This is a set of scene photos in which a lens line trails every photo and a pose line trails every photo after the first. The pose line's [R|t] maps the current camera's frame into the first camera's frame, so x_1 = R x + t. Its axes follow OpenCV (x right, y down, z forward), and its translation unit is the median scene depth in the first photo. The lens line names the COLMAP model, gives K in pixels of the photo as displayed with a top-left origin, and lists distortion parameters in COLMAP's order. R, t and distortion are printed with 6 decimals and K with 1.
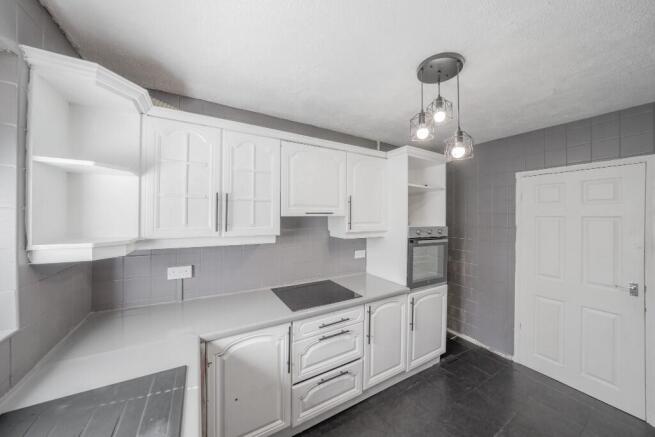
lens RADIAL K [[225.9, 0, 327.5], [0, 225.9, 216.3], [0, 0, 1]] dist [-0.033102, 0.008076]
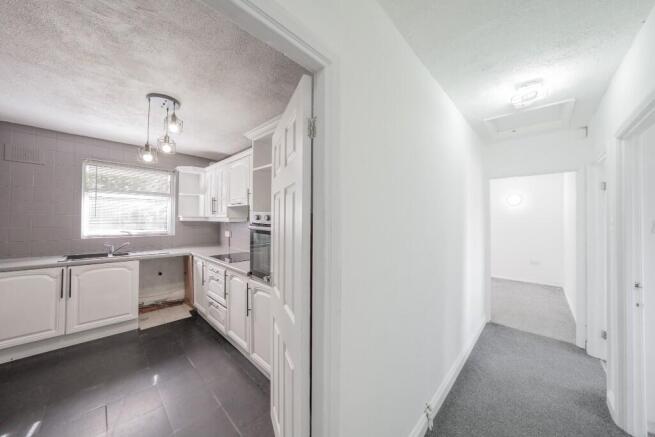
lens RADIAL K [[225.9, 0, 327.5], [0, 225.9, 216.3], [0, 0, 1]] dist [-0.033102, 0.008076]
pose [[0.279634, -0.016084, -0.959972, 1.821065], [-0.002417, 0.999845, -0.017456, 0.110079], [0.960104, 0.007202, 0.279552, 1.339019]]
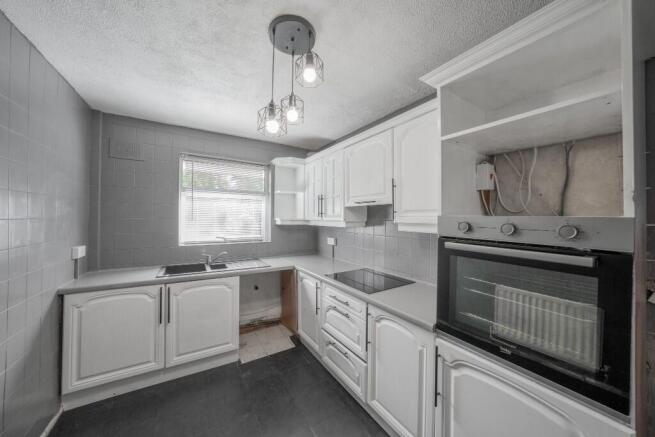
lens RADIAL K [[225.9, 0, 327.5], [0, 225.9, 216.3], [0, 0, 1]] dist [-0.033102, 0.008076]
pose [[0.035461, -0.013772, -0.999276, 1.153571], [-0.004600, 0.999892, -0.013944, 0.077314], [0.999360, 0.005091, 0.035394, 0.906236]]
